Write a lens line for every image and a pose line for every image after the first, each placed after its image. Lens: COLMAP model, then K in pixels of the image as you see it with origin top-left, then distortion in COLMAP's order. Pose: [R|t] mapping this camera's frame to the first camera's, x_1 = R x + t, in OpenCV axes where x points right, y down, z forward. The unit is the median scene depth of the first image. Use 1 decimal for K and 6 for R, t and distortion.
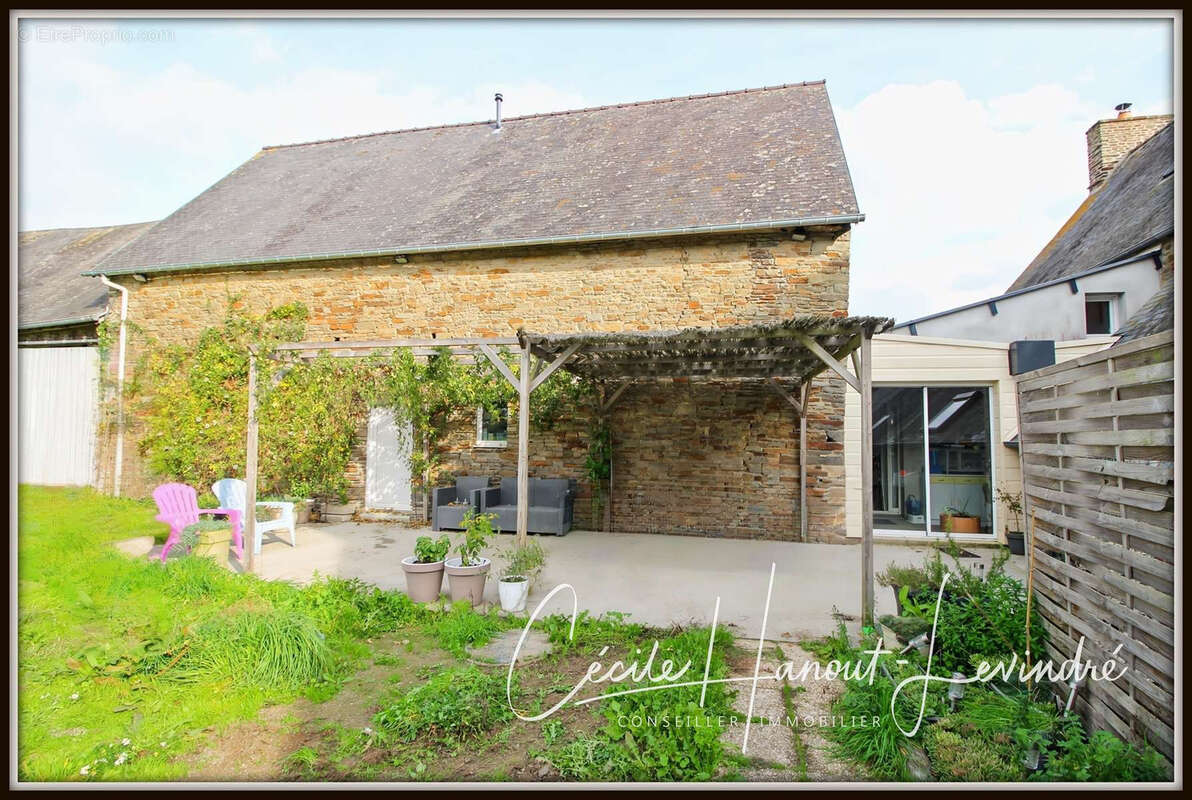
lens RADIAL K [[607.1, 0, 595.8], [0, 607.1, 367.7], [0, 0, 1]] dist [0.003059, 0.000306]
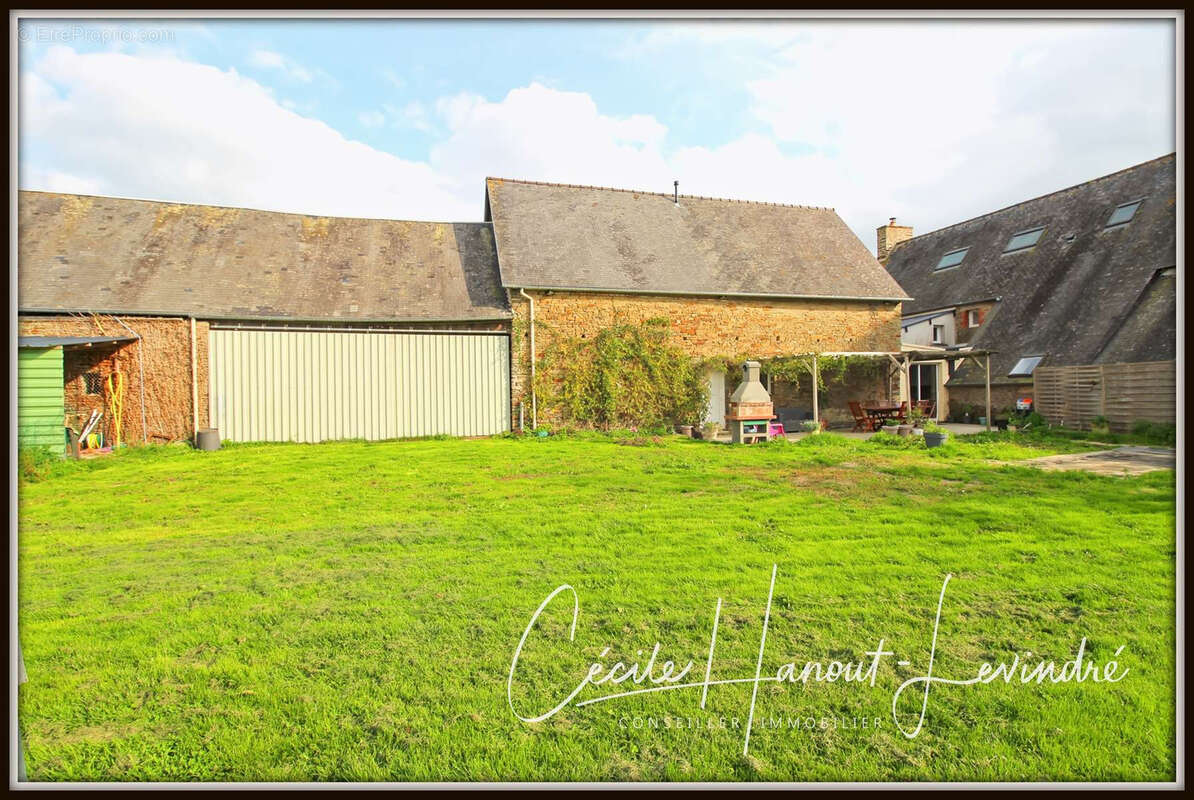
lens RADIAL K [[608.1, 0, 596.8], [0, 608.1, 367.7], [0, 0, 1]] dist [0.003059, 0.000306]
pose [[0.864664, -0.010315, 0.502245, -1.534677], [-0.028426, 0.997183, 0.069417, -0.075880], [-0.501546, -0.074299, 0.861934, -0.438227]]
